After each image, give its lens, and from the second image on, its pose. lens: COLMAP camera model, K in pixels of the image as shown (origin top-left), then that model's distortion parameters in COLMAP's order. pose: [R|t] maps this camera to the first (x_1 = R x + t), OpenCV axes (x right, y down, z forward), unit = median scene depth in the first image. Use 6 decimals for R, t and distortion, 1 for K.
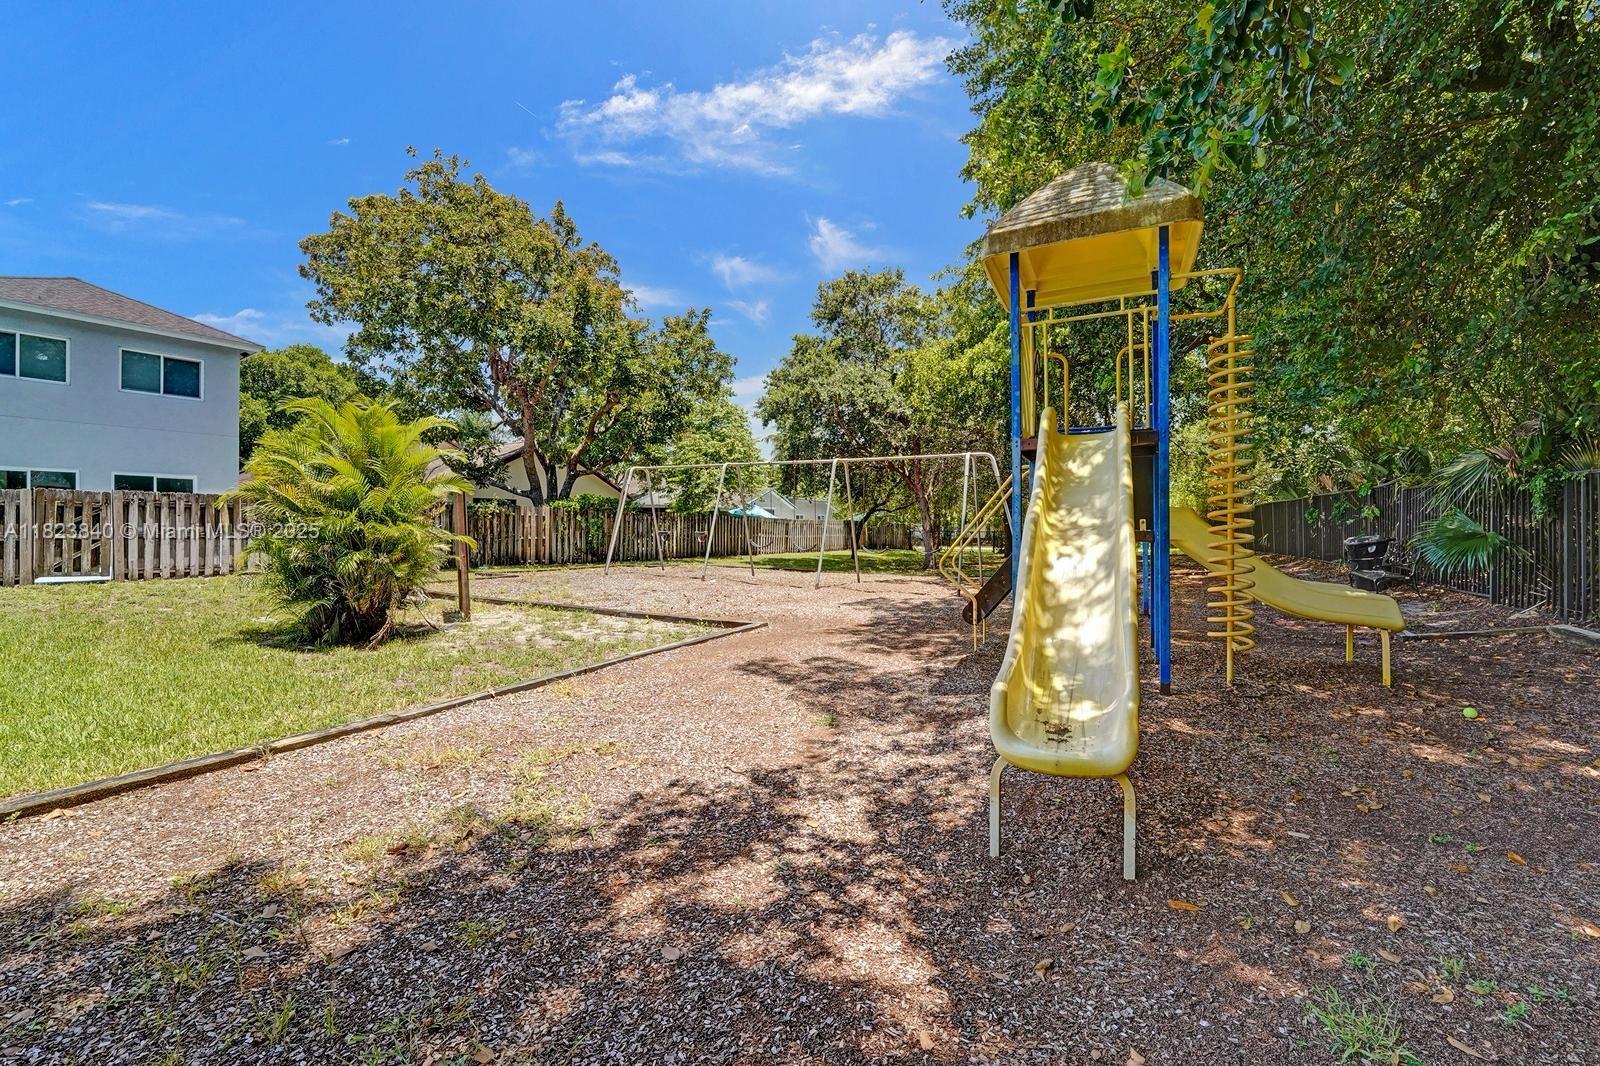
lens RADIAL K [[703.6, 0, 800.0], [0, 703.6, 533.0], [0, 0, 1]] dist [-0.031679, 0.000584]
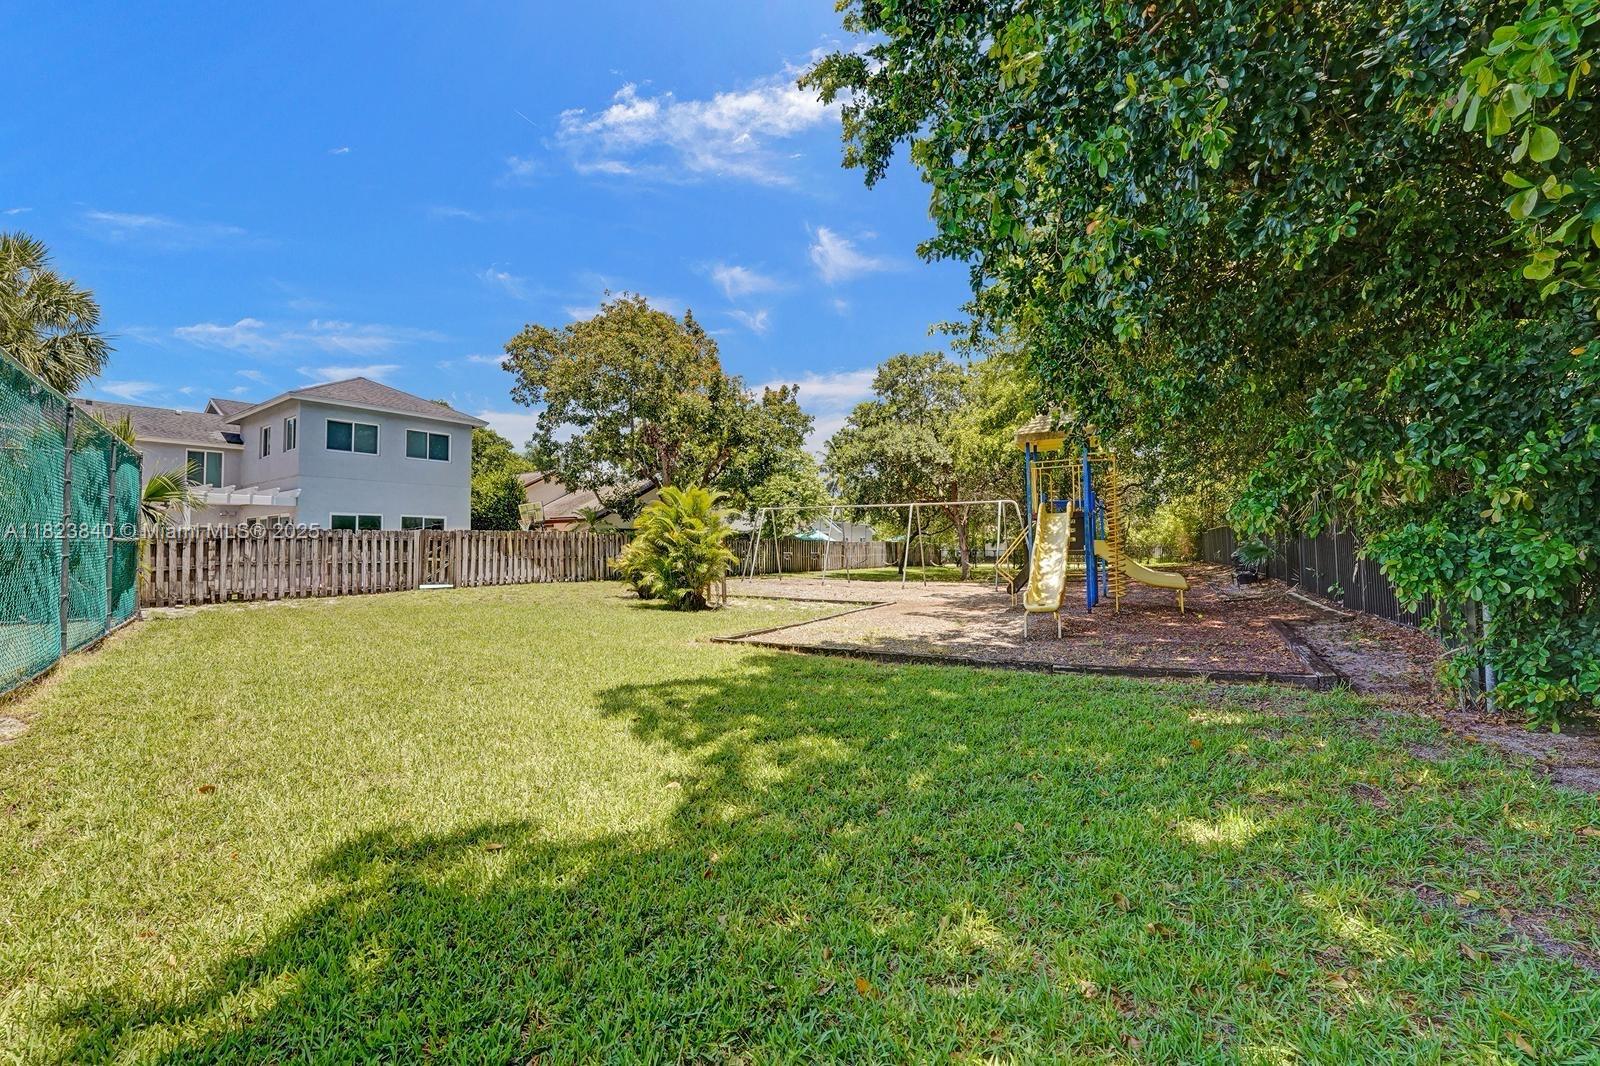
lens RADIAL K [[703.6, 0, 800.0], [0, 703.6, 533.0], [0, 0, 1]] dist [-0.031679, 0.000584]
pose [[0.999692, -0.011712, -0.021898, -0.106340], [0.011074, 0.999517, -0.029031, -0.000249], [0.022227, 0.028780, 0.999339, -0.353689]]
